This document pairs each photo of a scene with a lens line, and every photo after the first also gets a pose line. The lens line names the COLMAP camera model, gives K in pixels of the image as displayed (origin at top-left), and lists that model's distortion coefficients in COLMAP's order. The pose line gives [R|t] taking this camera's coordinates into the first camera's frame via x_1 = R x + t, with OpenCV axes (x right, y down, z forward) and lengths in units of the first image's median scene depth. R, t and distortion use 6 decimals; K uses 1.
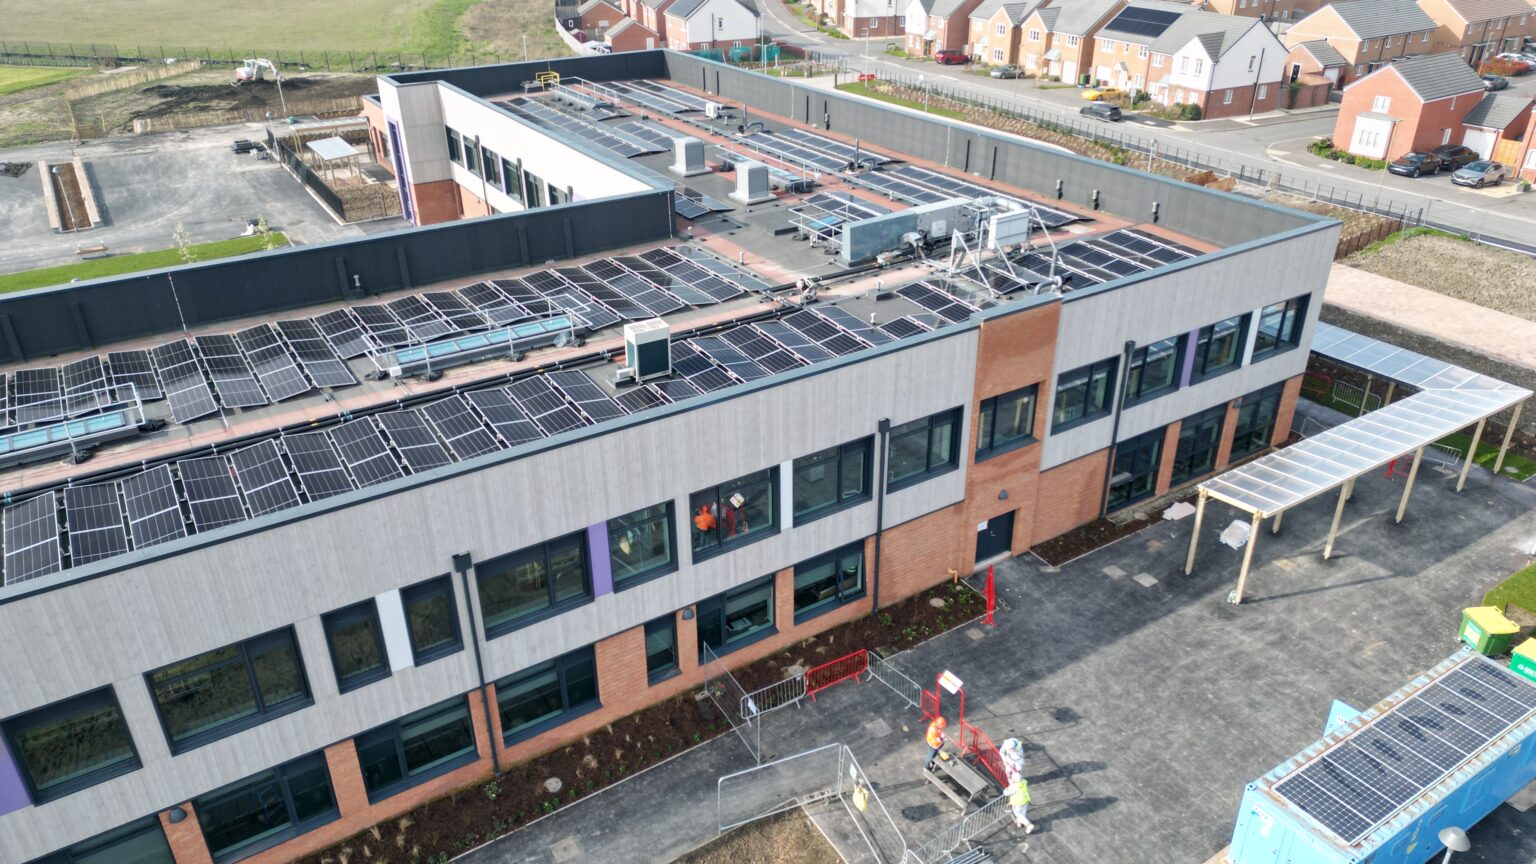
lens RADIAL K [[1061.5, 0, 767.9], [0, 1061.5, 420.5], [0, 0, 1]] dist [0.080812, -0.069343]
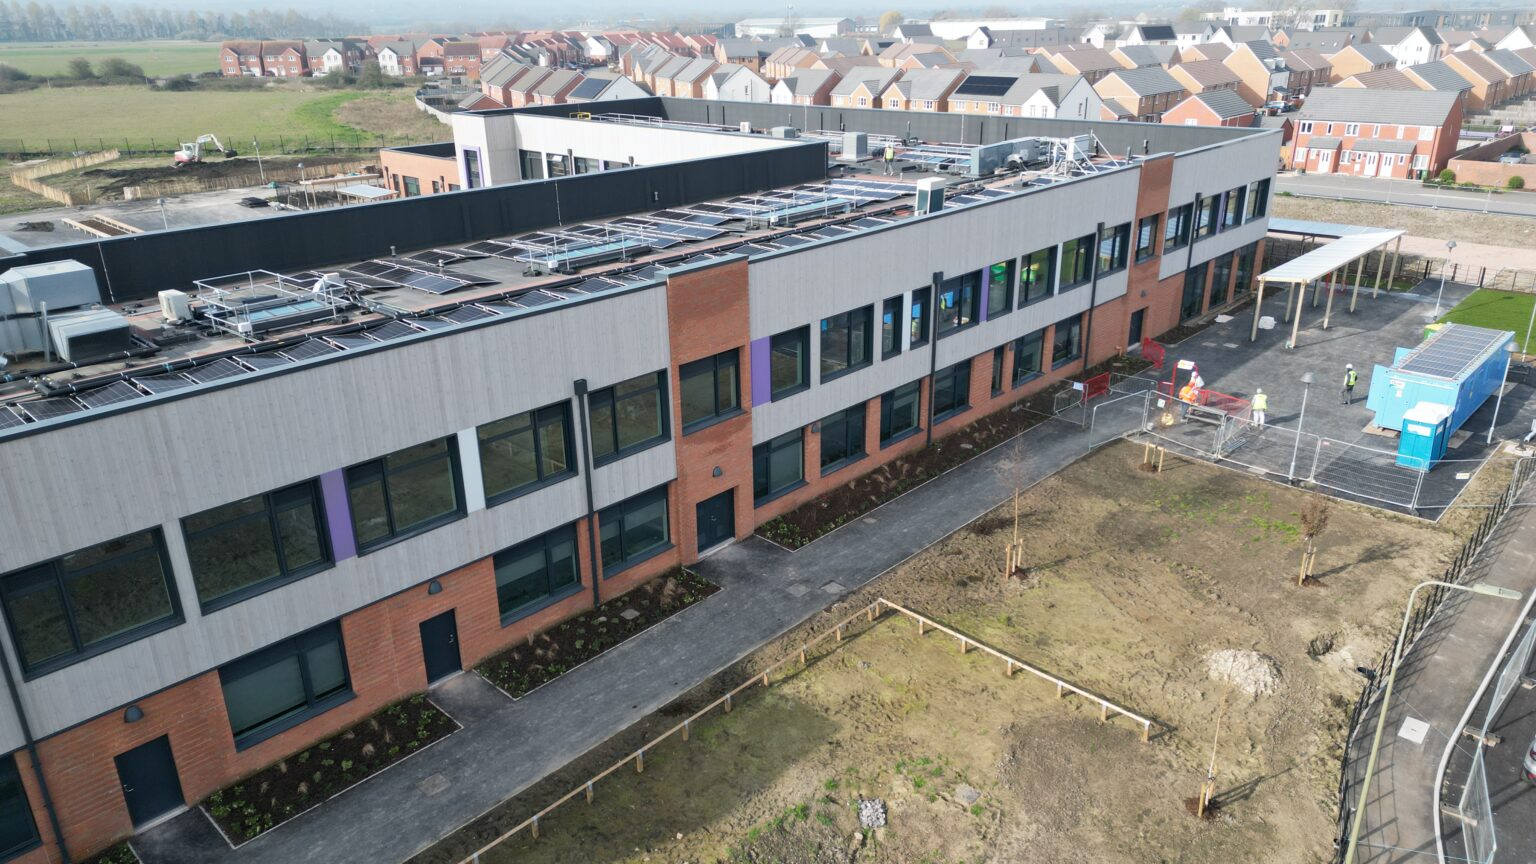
lens RADIAL K [[1061.5, 0, 770.6], [0, 1061.5, 433.2], [0, 0, 1]] dist [0.080812, -0.069343]
pose [[0.968871, -0.095652, 0.228342, -0.483623], [0.119092, 0.988690, -0.091155, 0.252707], [-0.217040, 0.115511, 0.969304, -0.239555]]
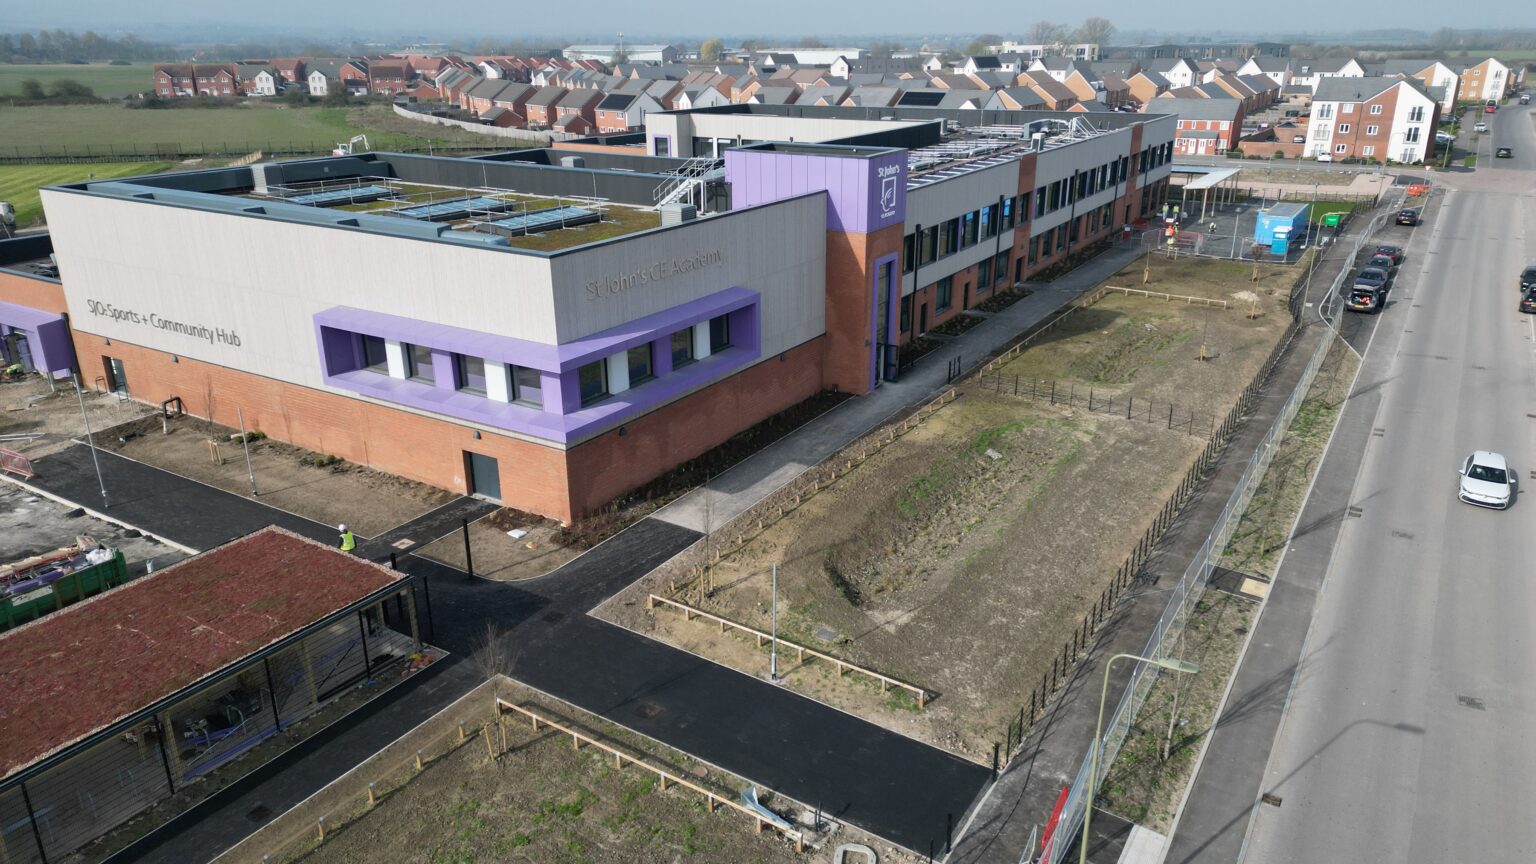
lens RADIAL K [[1061.5, 0, 770.8], [0, 1061.5, 431.6], [0, 0, 1]] dist [0.080812, -0.069343]
pose [[0.902397, -0.146349, 0.405292, -1.425526], [0.196362, 0.976887, -0.084457, 0.553353], [-0.383564, 0.155798, 0.910278, -0.858103]]
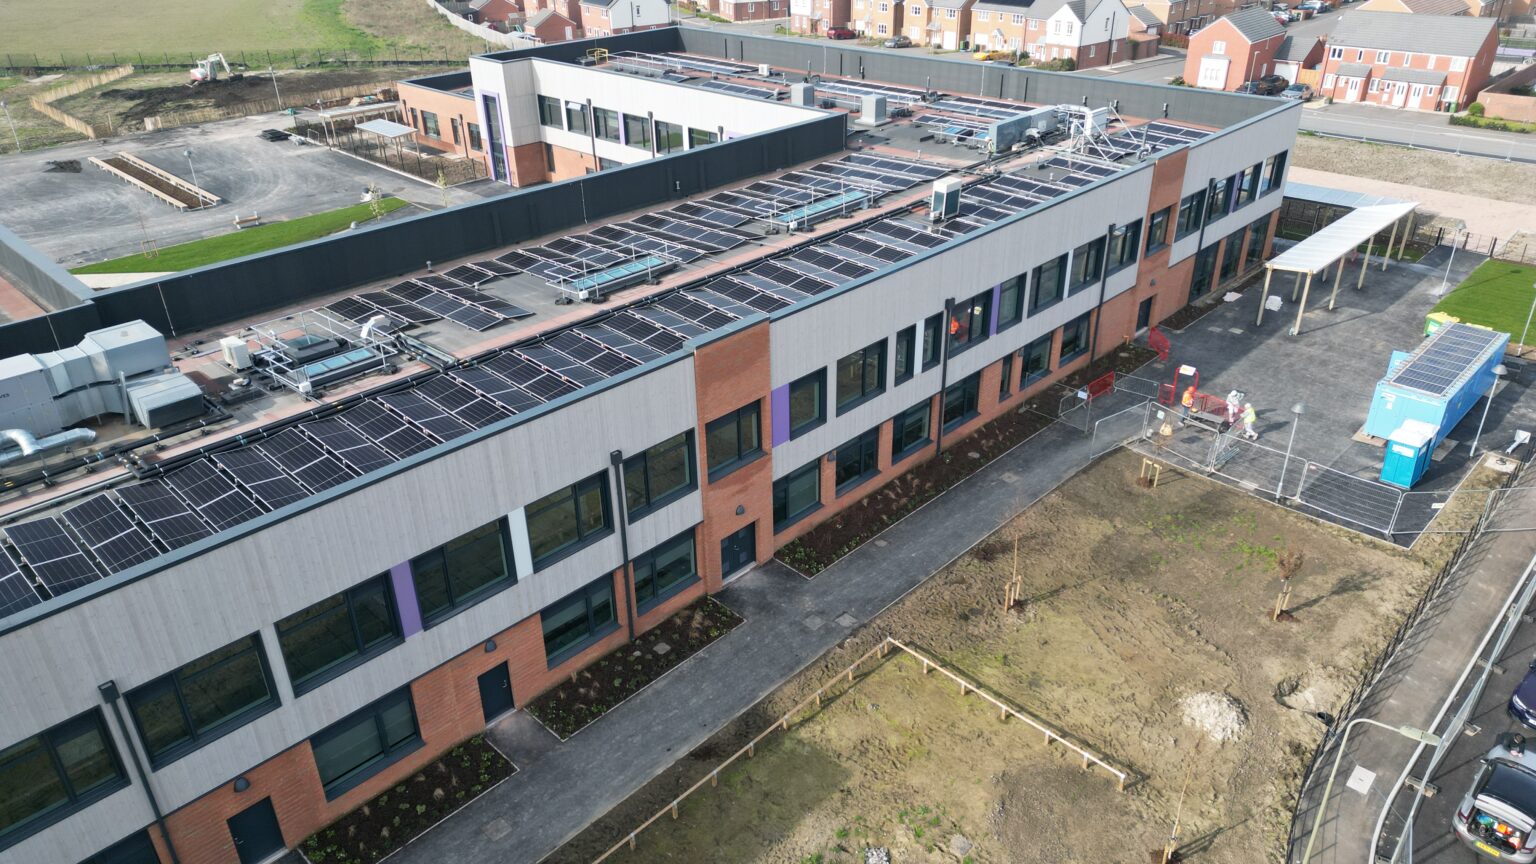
lens RADIAL K [[1061.5, 0, 770.8], [0, 1061.5, 432.7], [0, 0, 1]] dist [0.080812, -0.069343]
pose [[0.972377, -0.116364, 0.202343, -0.486138], [0.114075, 0.993206, 0.022978, 0.138922], [-0.203642, 0.000739, 0.979045, -0.298013]]
